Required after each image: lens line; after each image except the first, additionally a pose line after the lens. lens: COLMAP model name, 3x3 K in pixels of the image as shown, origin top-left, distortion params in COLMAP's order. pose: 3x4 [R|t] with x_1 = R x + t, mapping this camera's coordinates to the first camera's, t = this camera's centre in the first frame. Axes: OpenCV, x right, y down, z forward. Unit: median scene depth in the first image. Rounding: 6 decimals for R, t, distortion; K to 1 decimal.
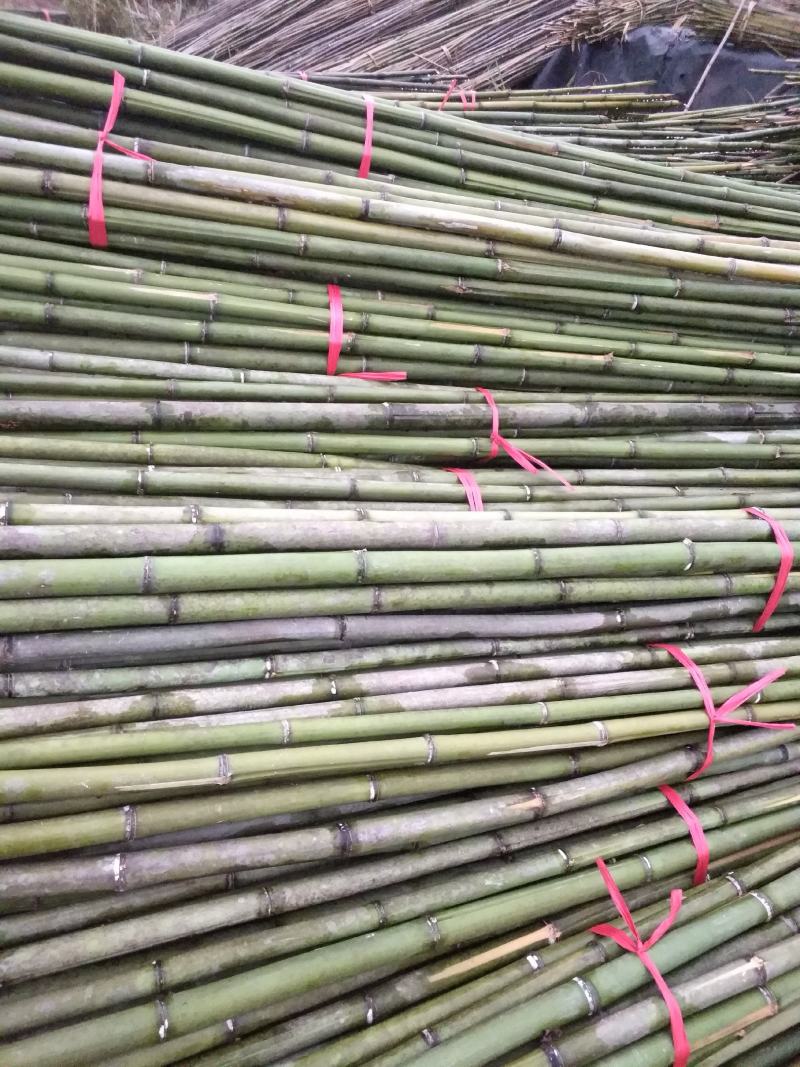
lens RADIAL K [[774.4, 0, 400.0], [0, 774.4, 533.5], [0, 0, 1]] dist [-0.000267, -0.008753]
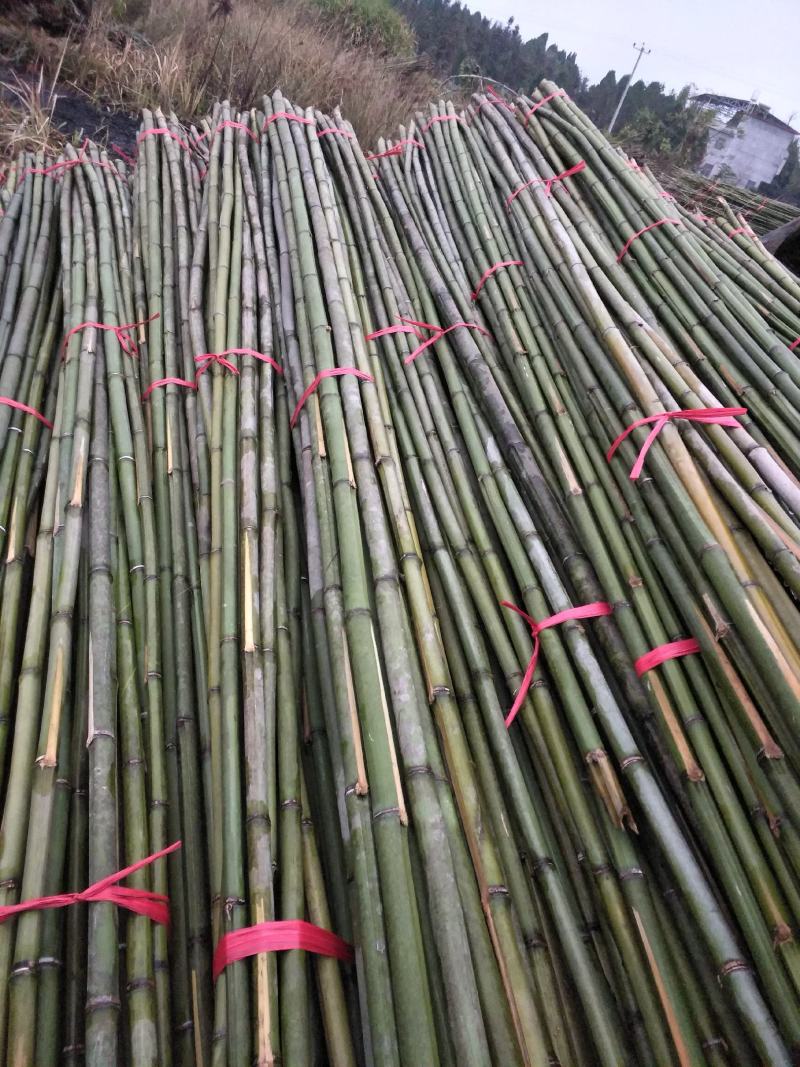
lens RADIAL K [[774.4, 0, 400.0], [0, 774.4, 533.5], [0, 0, 1]] dist [-0.000267, -0.008753]
pose [[-0.053710, 0.435736, -0.898471, 2.480368], [-0.852396, 0.448667, 0.268548, -0.433859], [0.520130, 0.780277, 0.347322, 1.159816]]
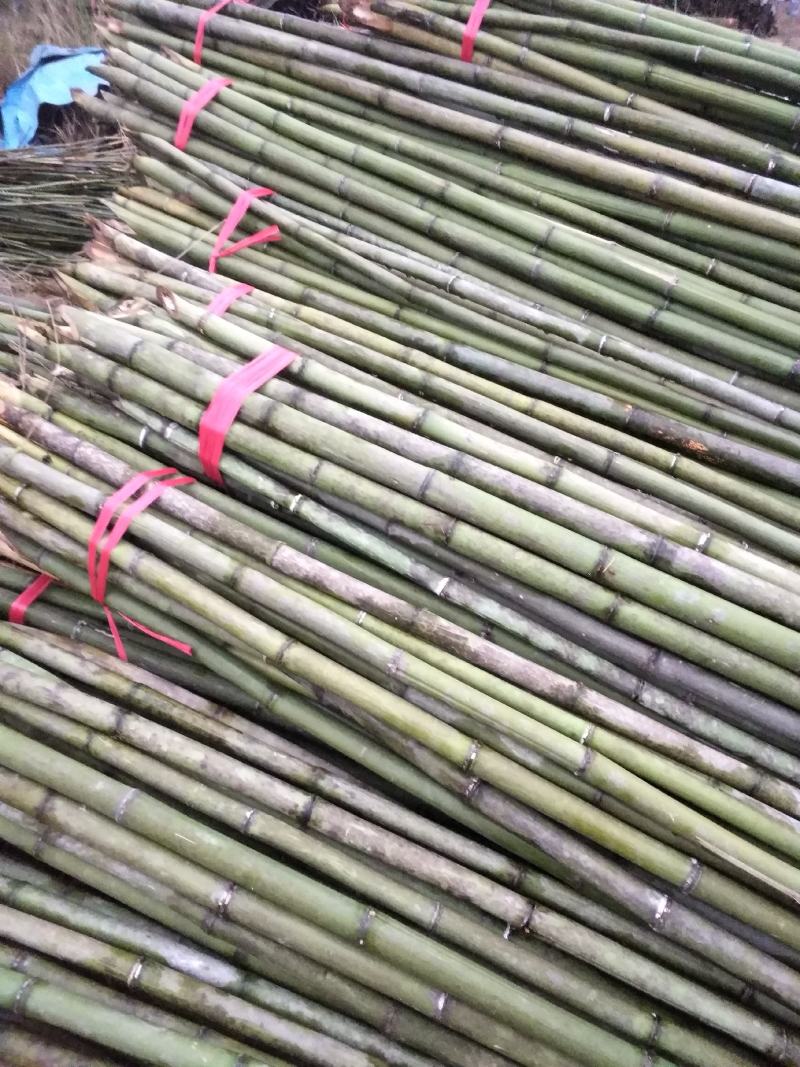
lens RADIAL K [[774.4, 0, 400.0], [0, 774.4, 533.5], [0, 0, 1]] dist [-0.000267, -0.008753]
pose [[0.701334, 0.385381, -0.599677, -0.174224], [-0.415800, 0.904483, 0.094978, 0.035389], [0.579000, 0.182734, 0.794586, -0.079662]]
